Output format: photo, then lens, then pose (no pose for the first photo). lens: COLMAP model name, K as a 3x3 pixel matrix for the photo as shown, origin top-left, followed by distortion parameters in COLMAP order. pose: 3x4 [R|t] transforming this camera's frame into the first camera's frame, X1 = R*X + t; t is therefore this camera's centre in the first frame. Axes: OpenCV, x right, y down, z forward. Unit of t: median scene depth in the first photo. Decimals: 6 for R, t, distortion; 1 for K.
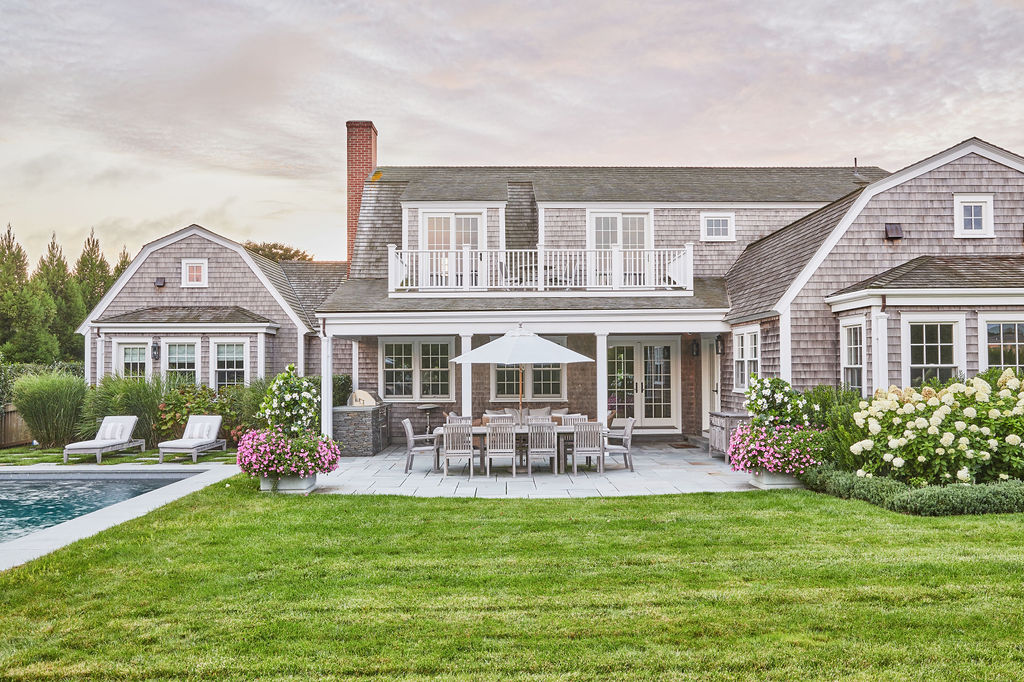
lens RADIAL K [[842.6, 0, 512.0], [0, 842.6, 341.0], [0, 0, 1]] dist [-0.005631, -0.002181]
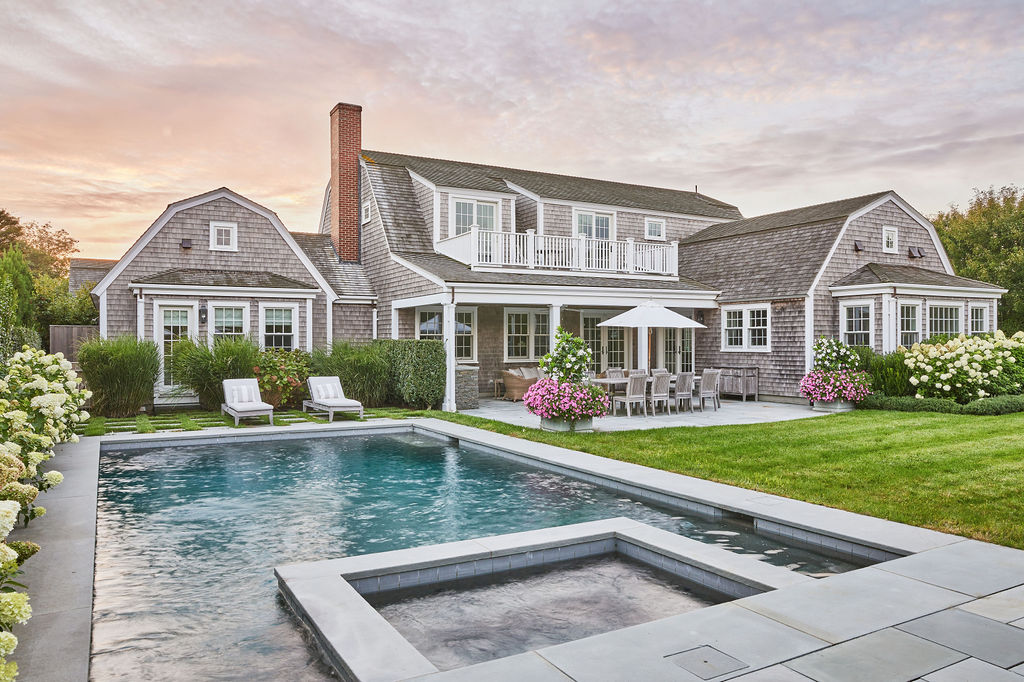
lens RADIAL K [[747.4, 0, 512.0], [0, 747.4, 341.0], [0, 0, 1]] dist [-0.048965, 0.002175]
pose [[0.877721, 0.002839, 0.479164, -0.519470], [-0.017154, 0.999528, 0.025499, 0.014756], [-0.478865, -0.030600, 0.877355, 0.070420]]
